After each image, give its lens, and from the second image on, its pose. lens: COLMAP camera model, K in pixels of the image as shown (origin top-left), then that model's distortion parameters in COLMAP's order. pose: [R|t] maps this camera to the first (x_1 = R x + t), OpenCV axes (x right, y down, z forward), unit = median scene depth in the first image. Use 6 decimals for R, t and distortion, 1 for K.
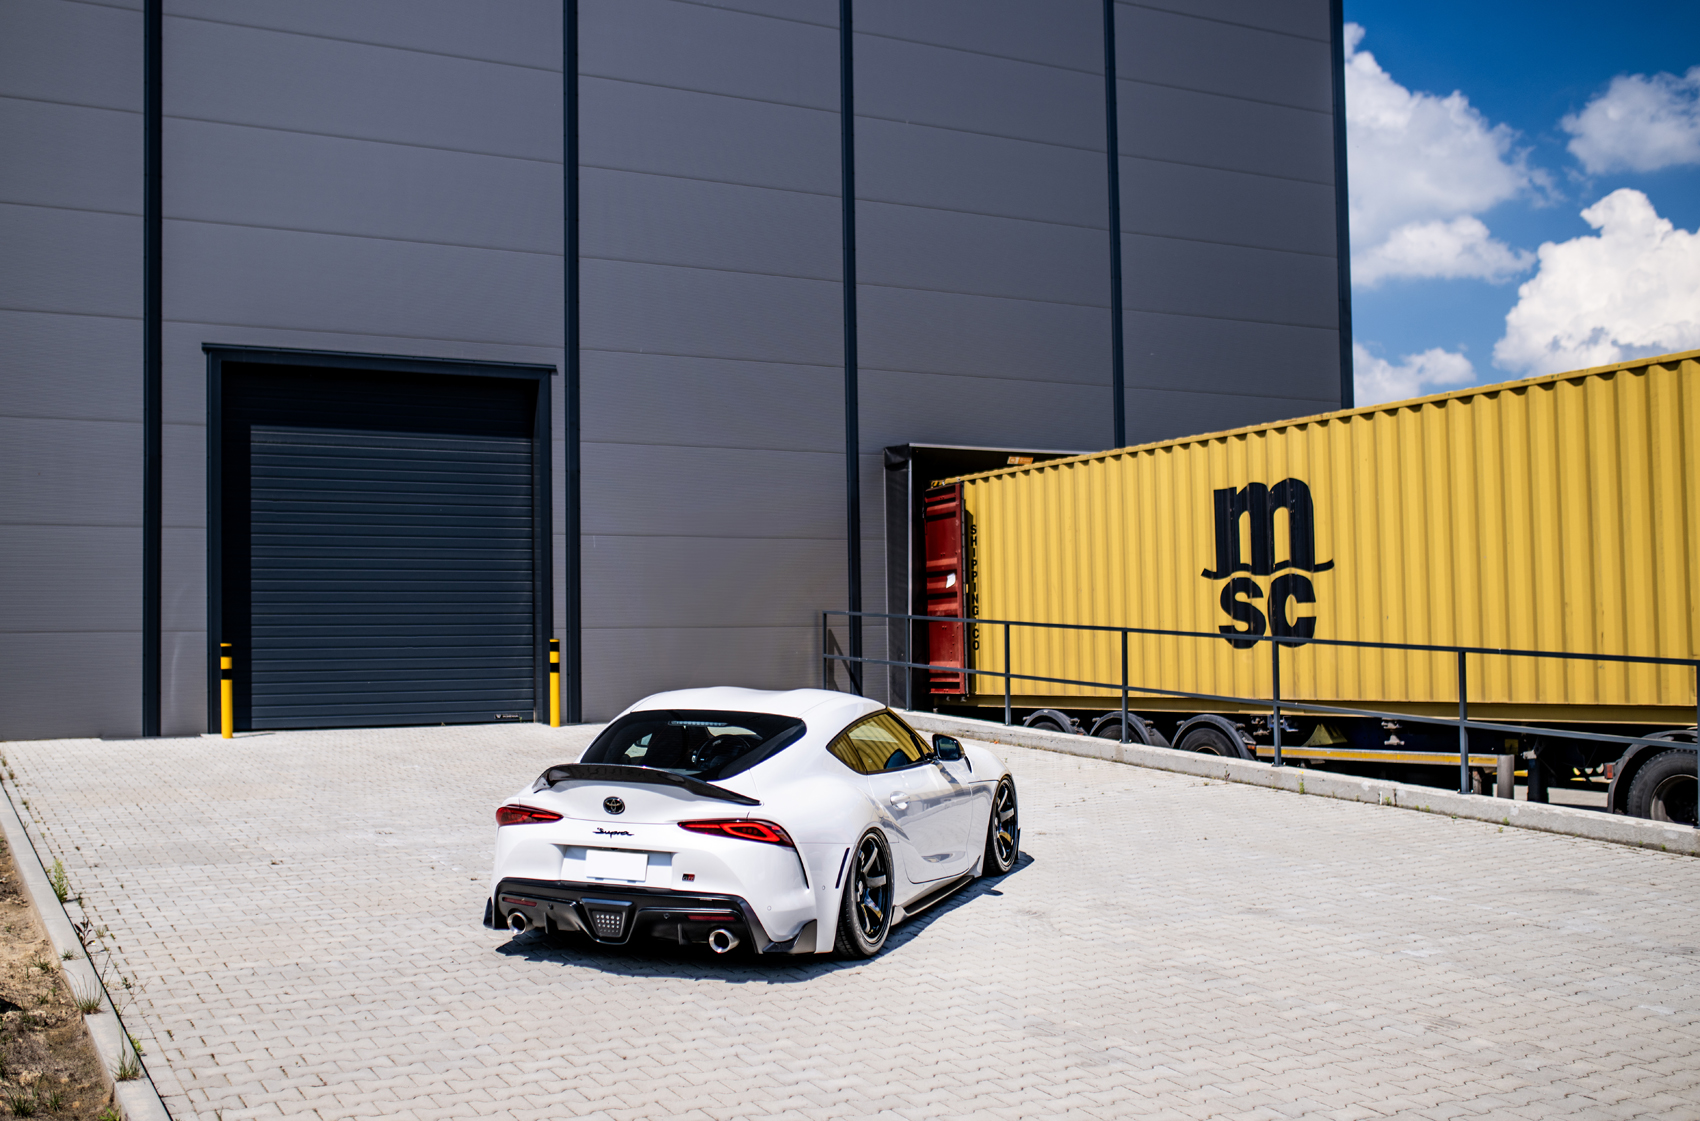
lens RADIAL K [[1761.2, 0, 813.9], [0, 1761.2, 580.7], [0, 0, 1]] dist [-0.051197, 0.056840]
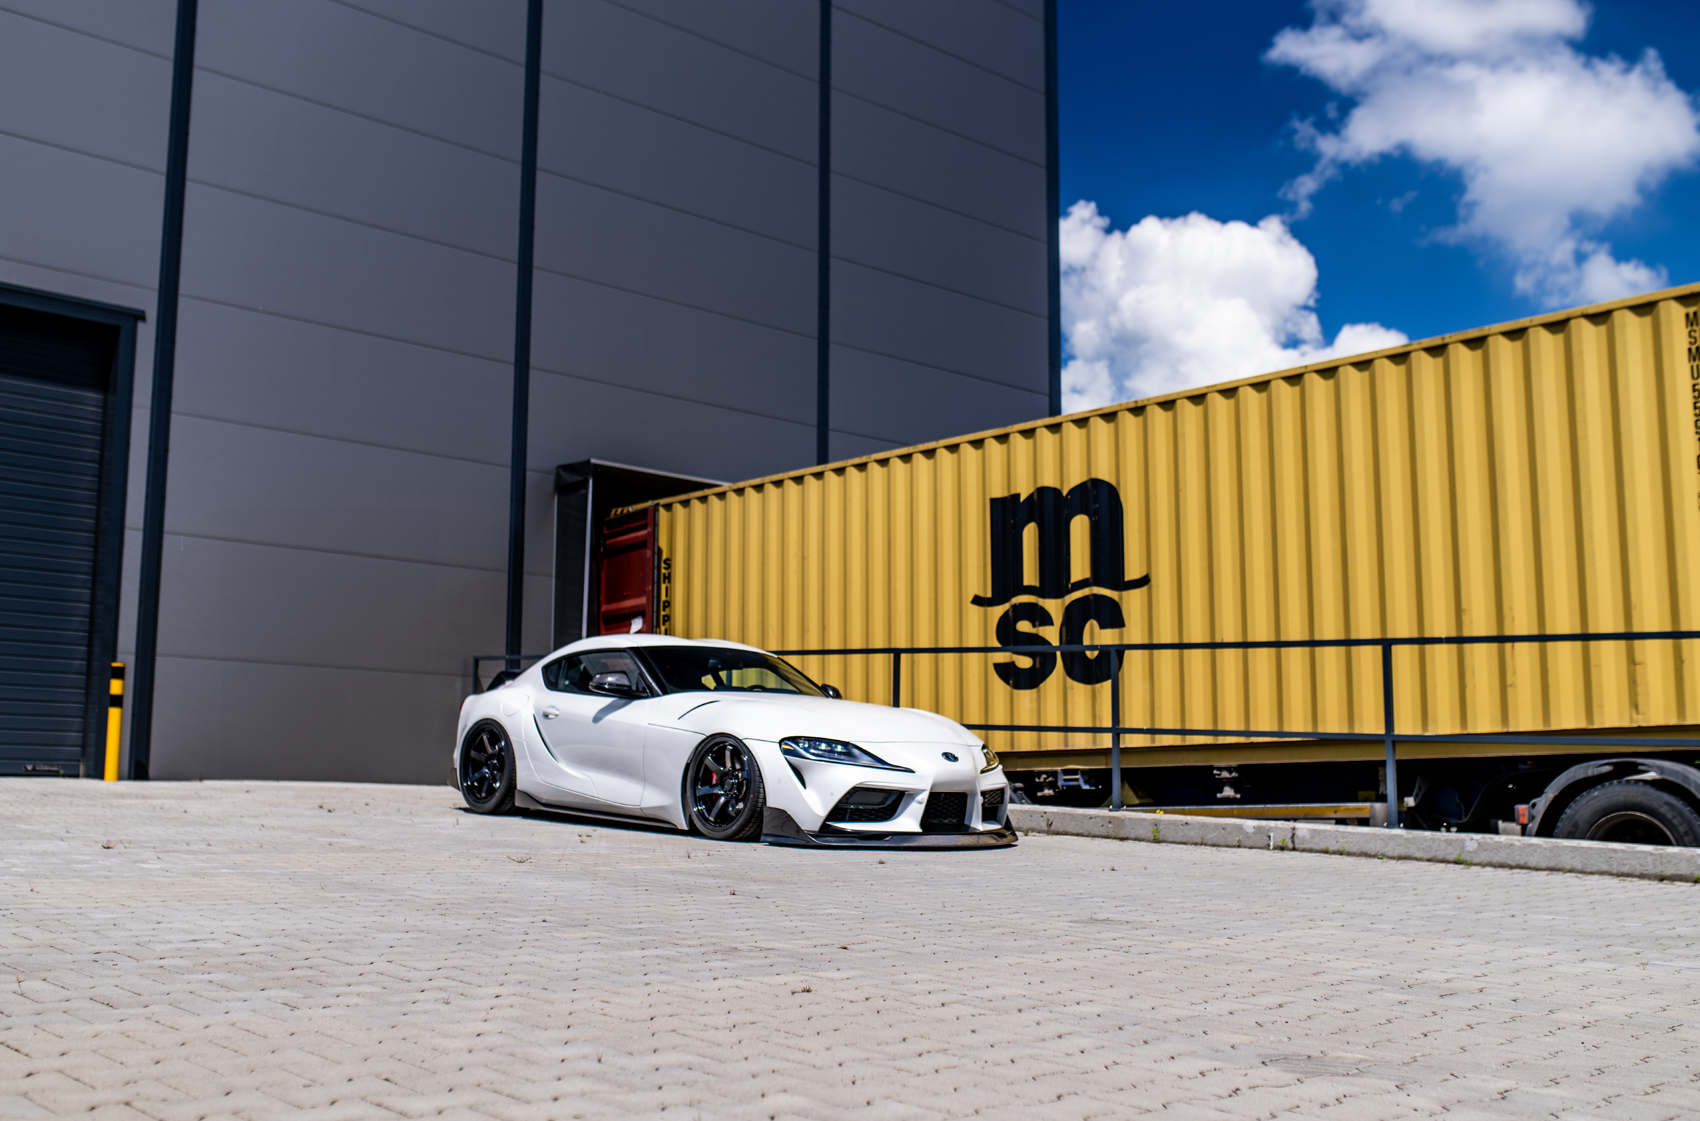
lens RADIAL K [[1755.0, 0, 847.4], [0, 1755.0, 583.0], [0, 0, 1]] dist [-0.051696, 0.049666]
pose [[0.965362, 0.055037, 0.255045, -0.044288], [-0.029814, 0.994365, -0.101731, 0.073618], [-0.259207, 0.090604, 0.961563, 0.233380]]
